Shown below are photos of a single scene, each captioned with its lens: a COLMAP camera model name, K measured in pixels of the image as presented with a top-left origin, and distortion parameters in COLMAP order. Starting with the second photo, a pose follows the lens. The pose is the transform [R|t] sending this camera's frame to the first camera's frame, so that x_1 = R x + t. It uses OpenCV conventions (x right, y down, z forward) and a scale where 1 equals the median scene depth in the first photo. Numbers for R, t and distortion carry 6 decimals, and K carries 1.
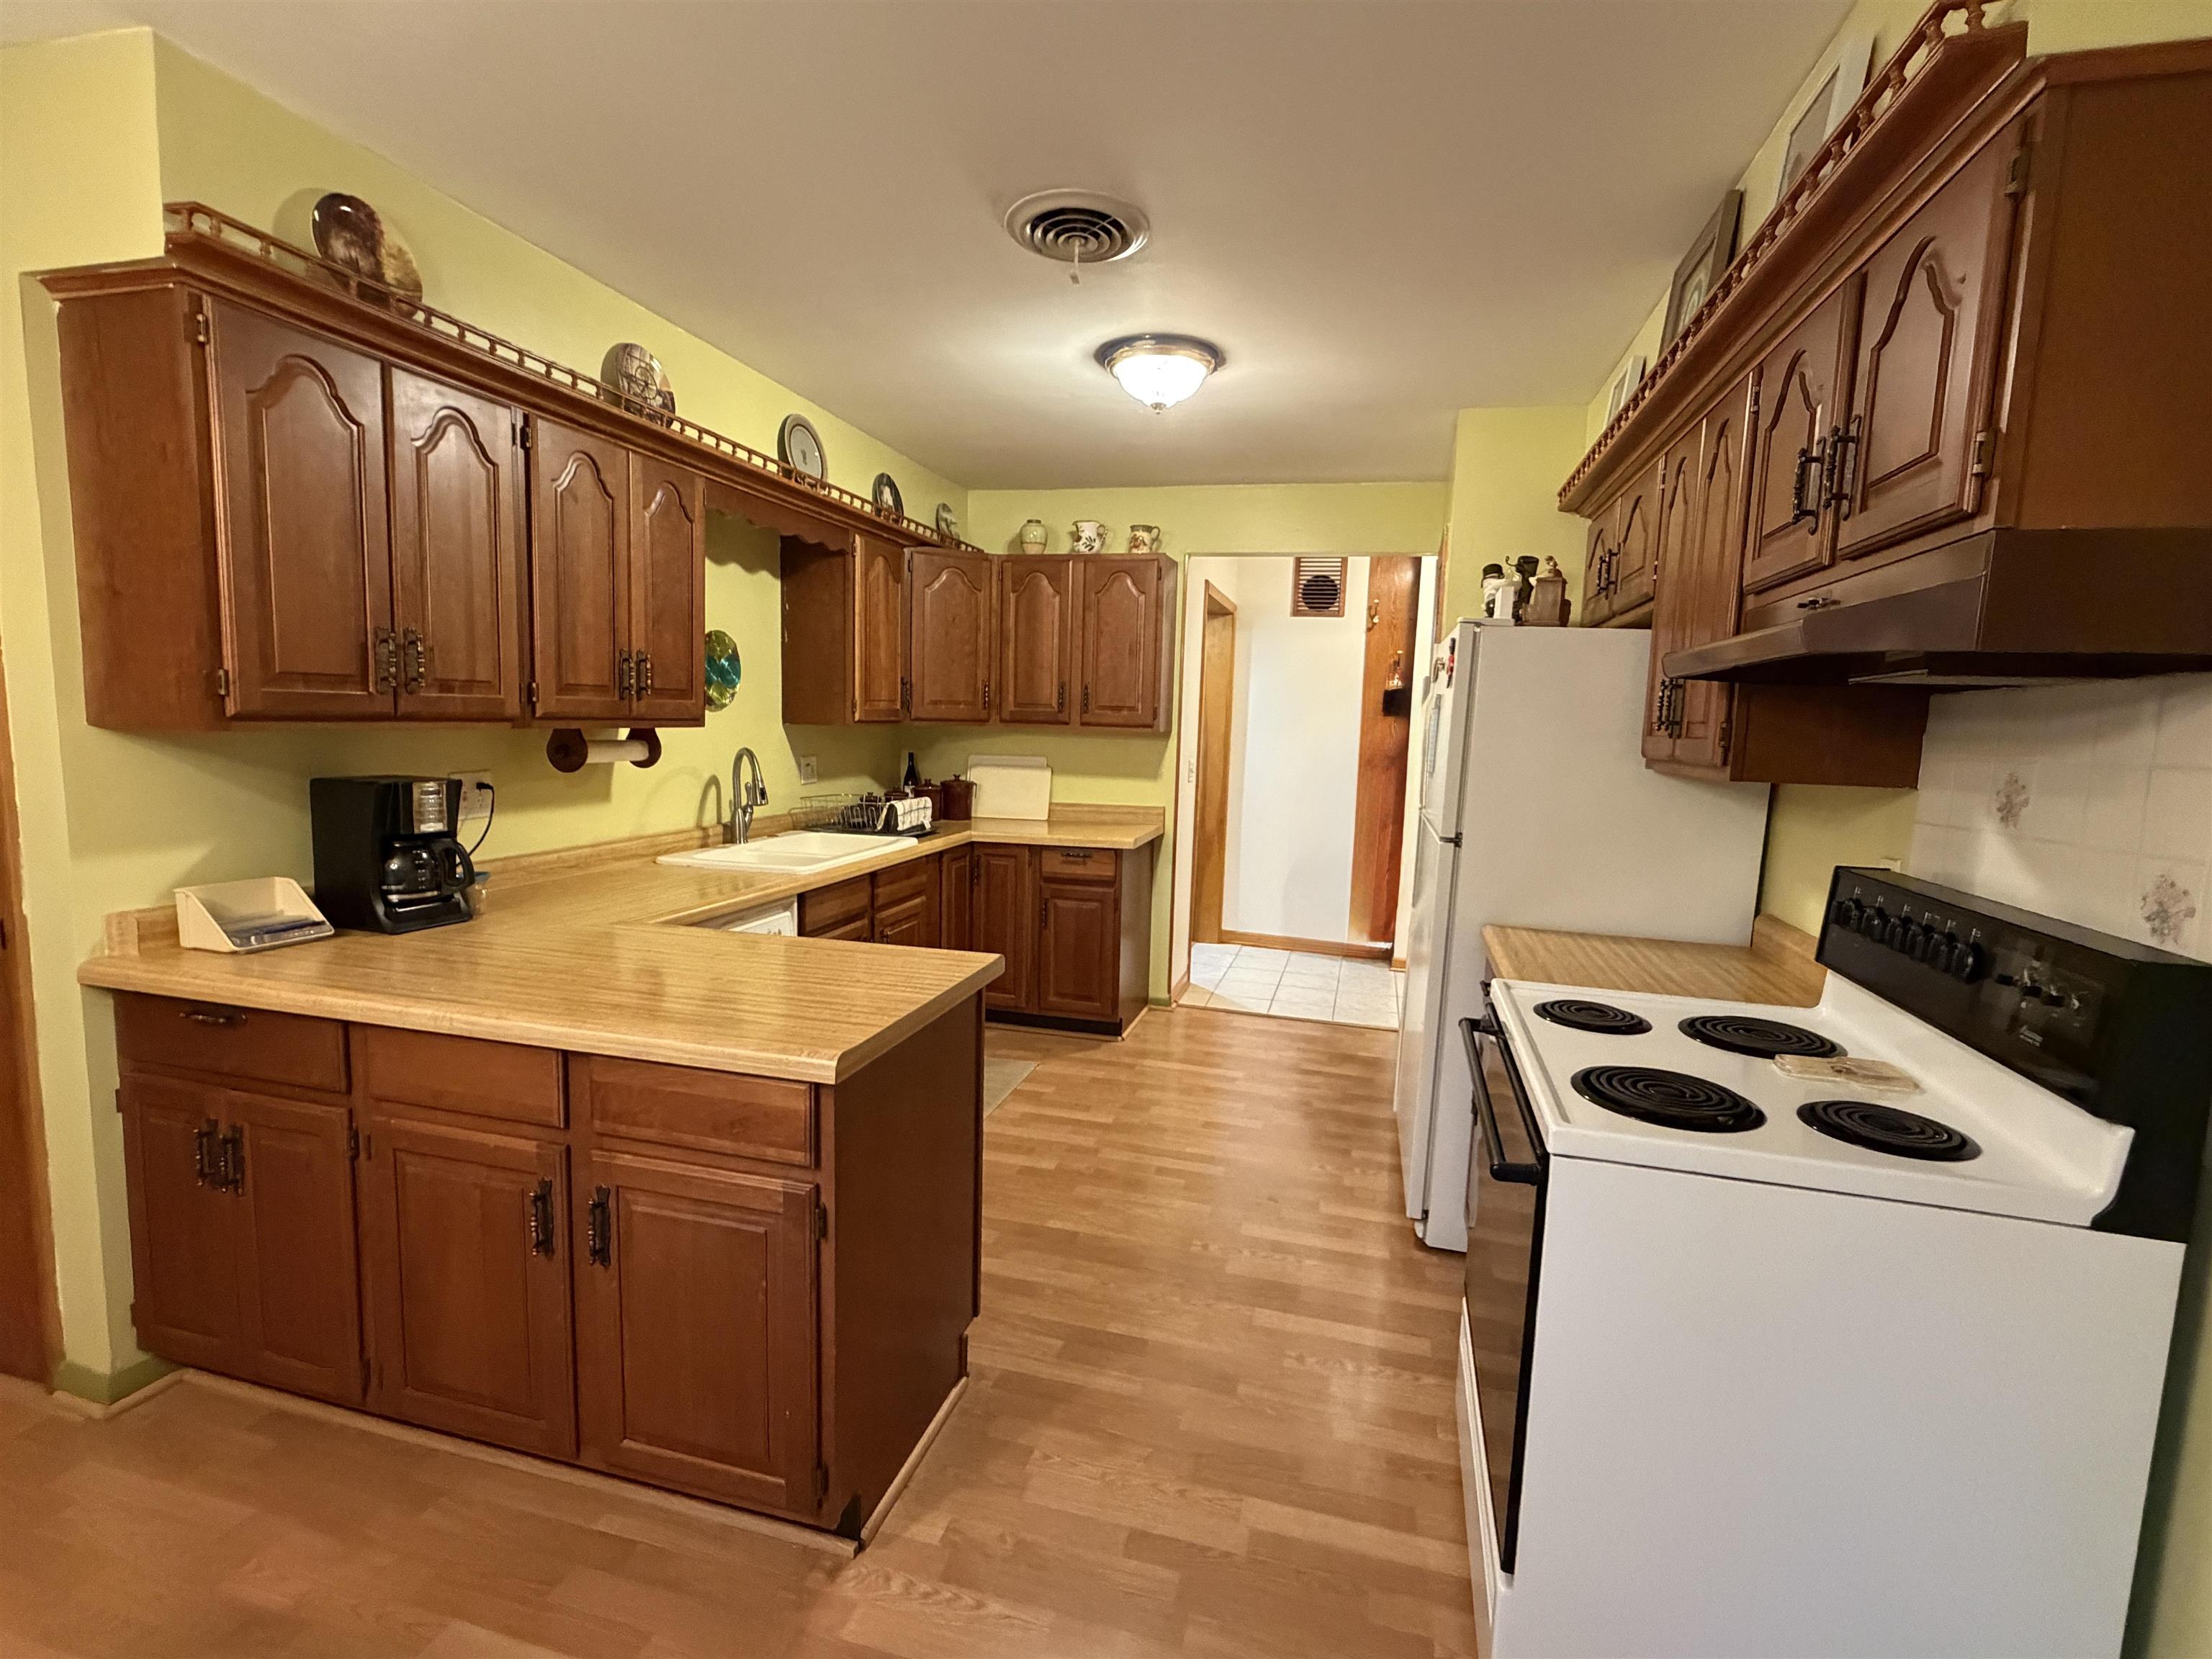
lens RADIAL K [[1028.9, 0, 1106.0], [0, 1028.9, 829.5], [0, 0, 1]] dist [0.001255, 0.000083]
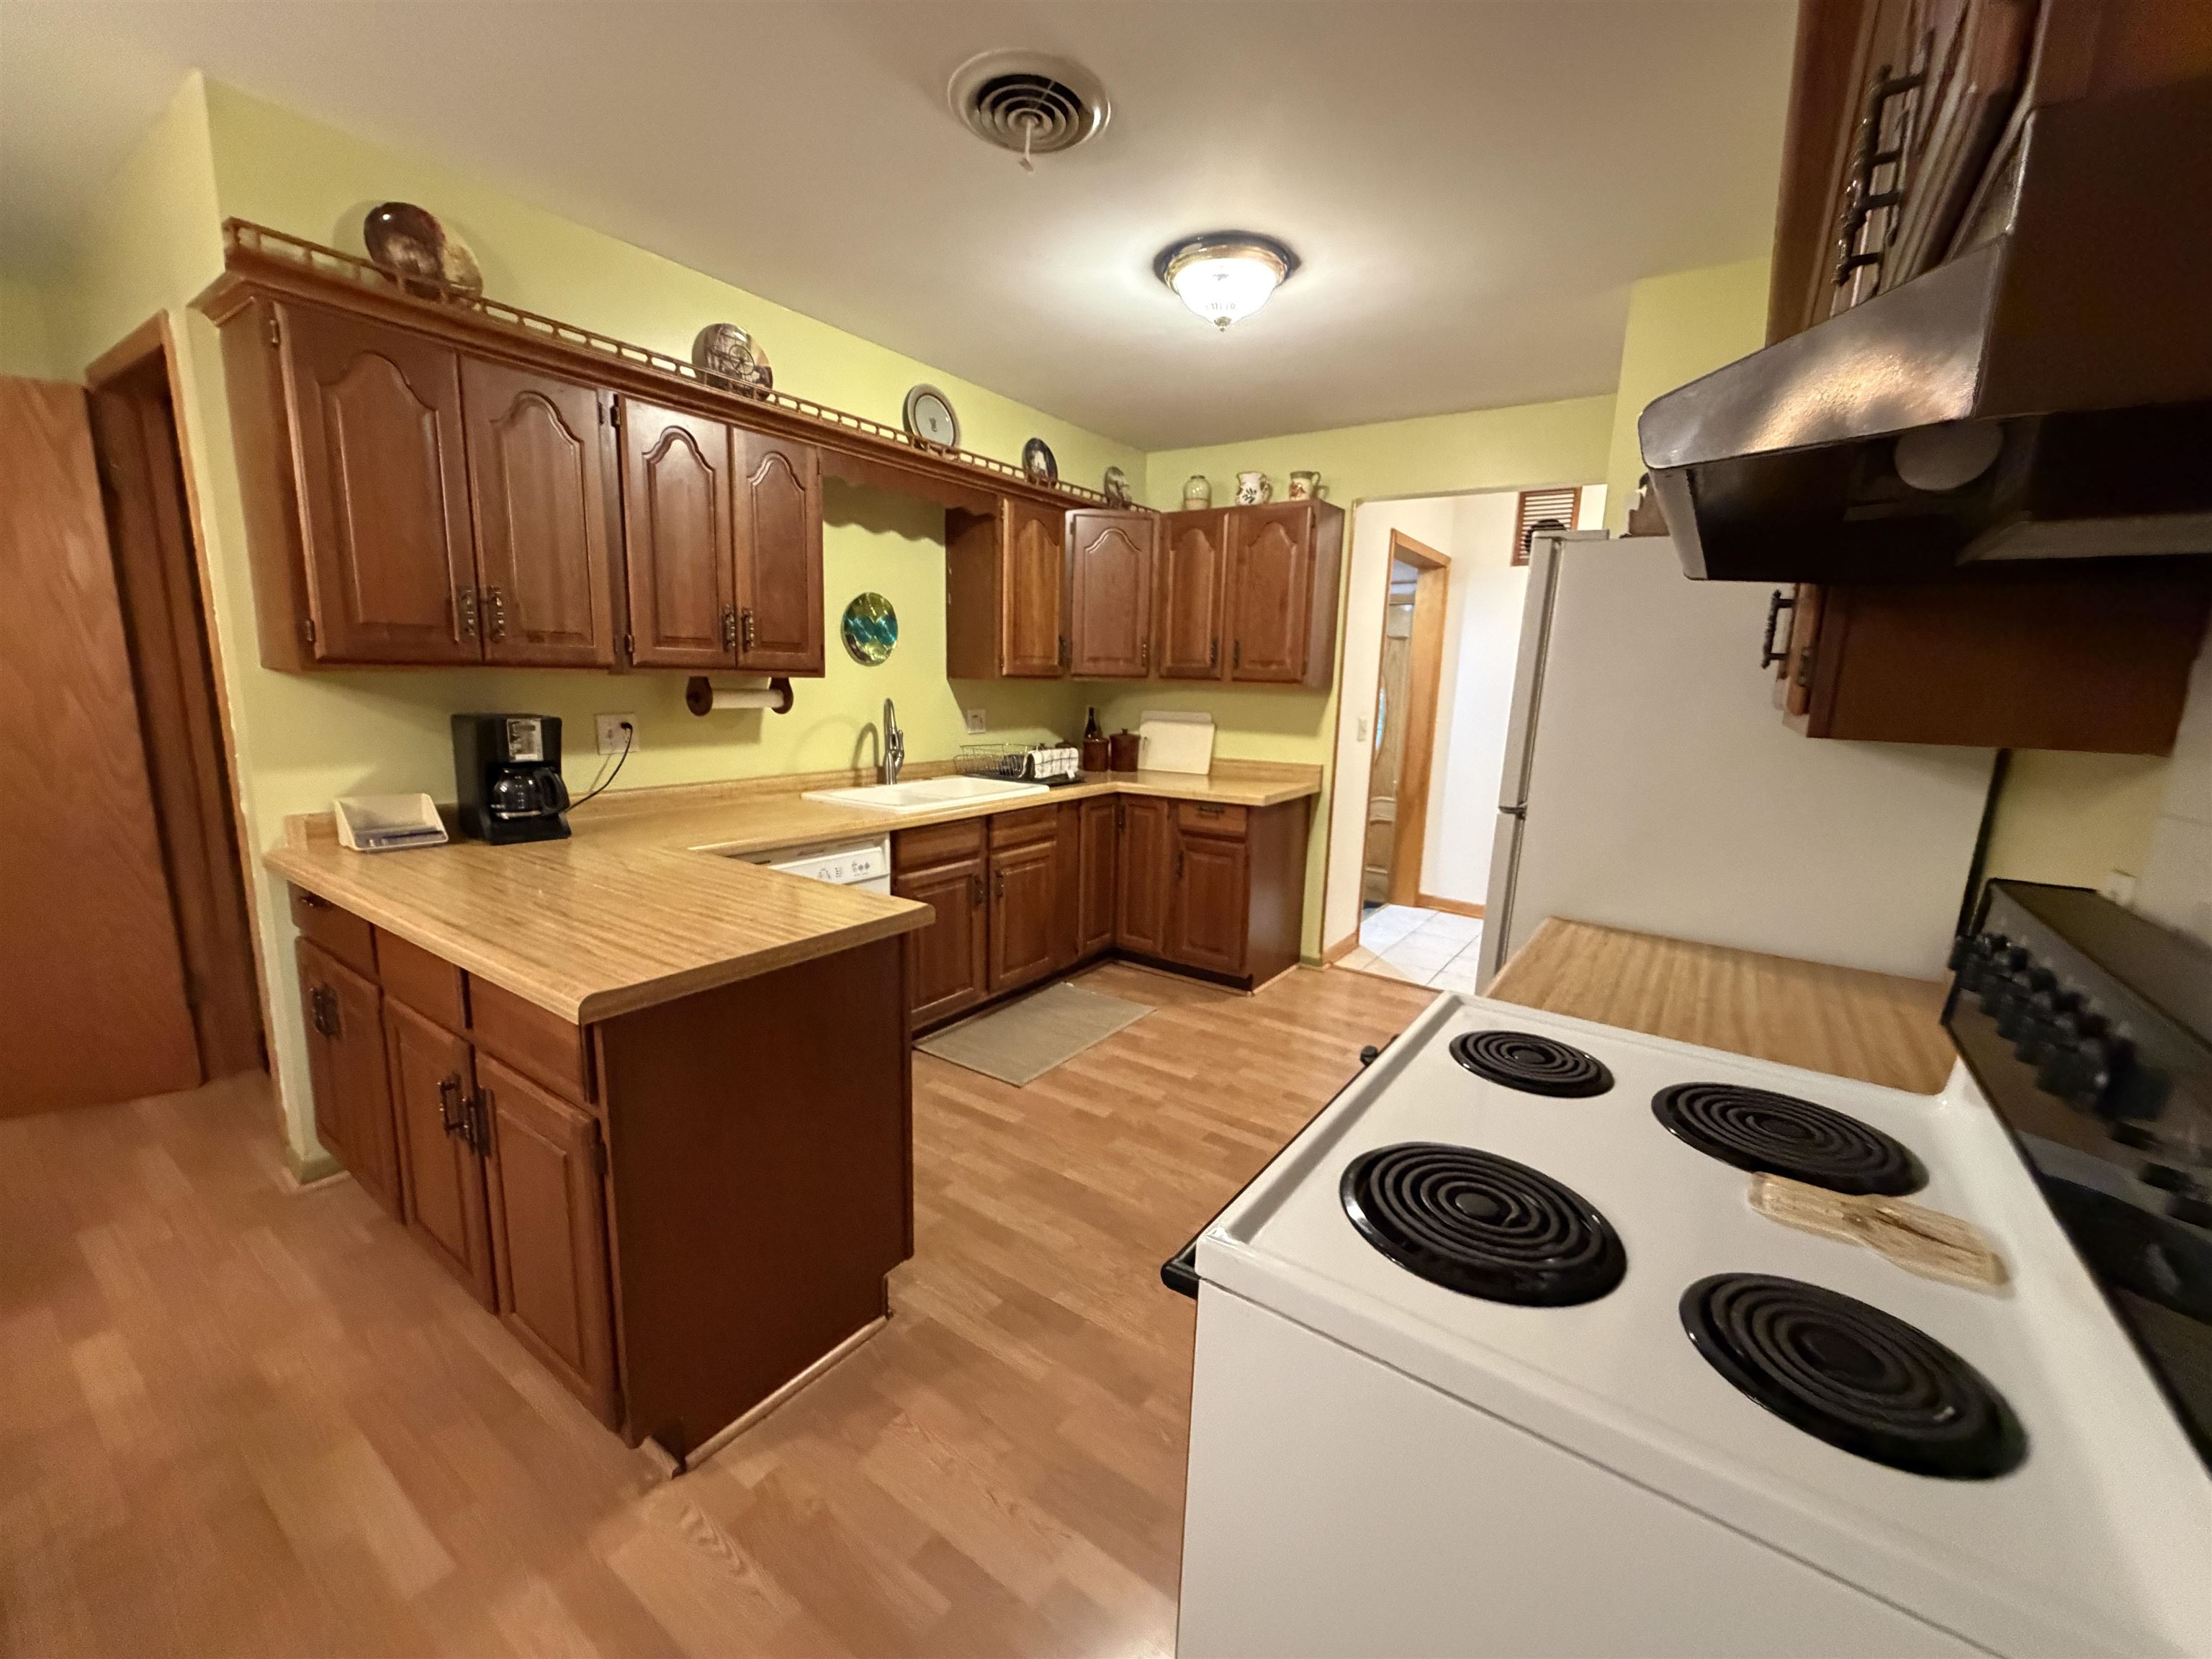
lens RADIAL K [[897.1, 0, 1094.8], [0, 897.1, 830.2], [0, 0, 1]] dist [-0.001834, -0.000297]
pose [[0.937289, 0.055316, -0.344136, 0.200566], [-0.037663, 0.997619, 0.057778, -0.001572], [0.346512, -0.041194, 0.937140, 0.160964]]
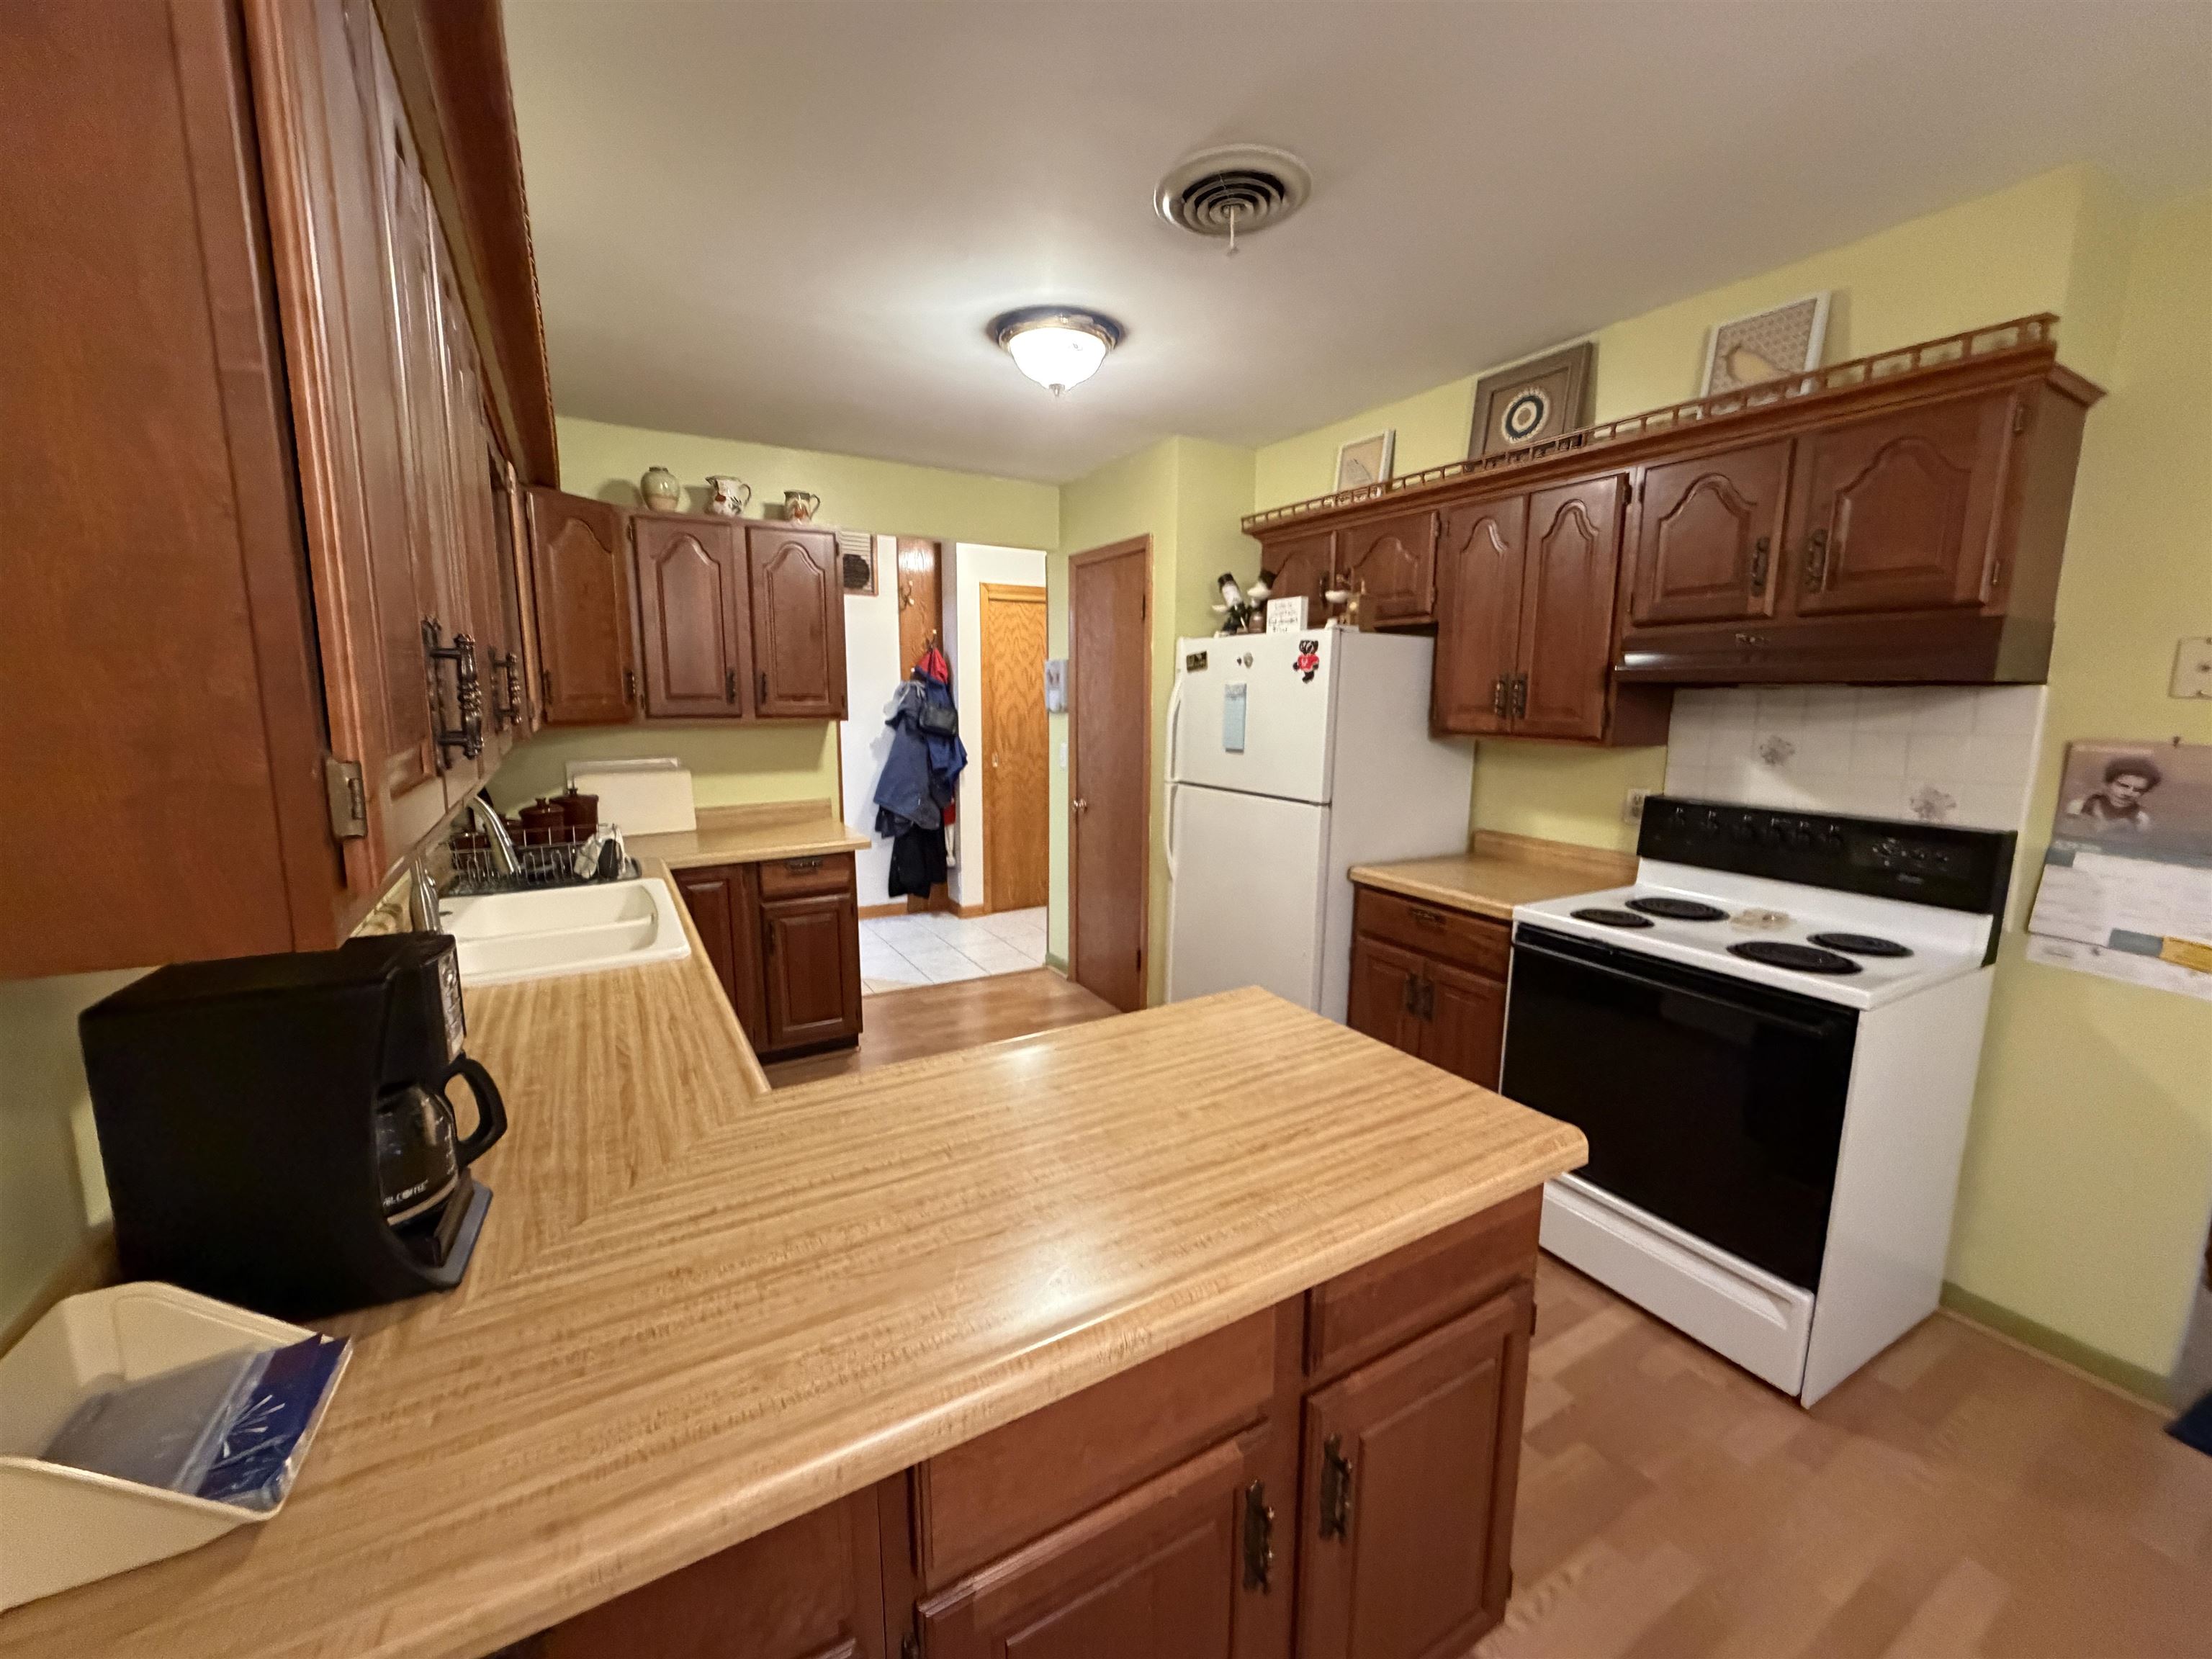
lens RADIAL K [[894.8, 0, 1115.2], [0, 894.8, 835.7], [0, 0, 1]] dist [-0.000110, -0.000030]
pose [[0.697152, -0.145194, 0.702067, -0.453503], [0.095332, 0.989355, 0.109944, -0.071342], [-0.710557, -0.009718, 0.703573, 0.311155]]
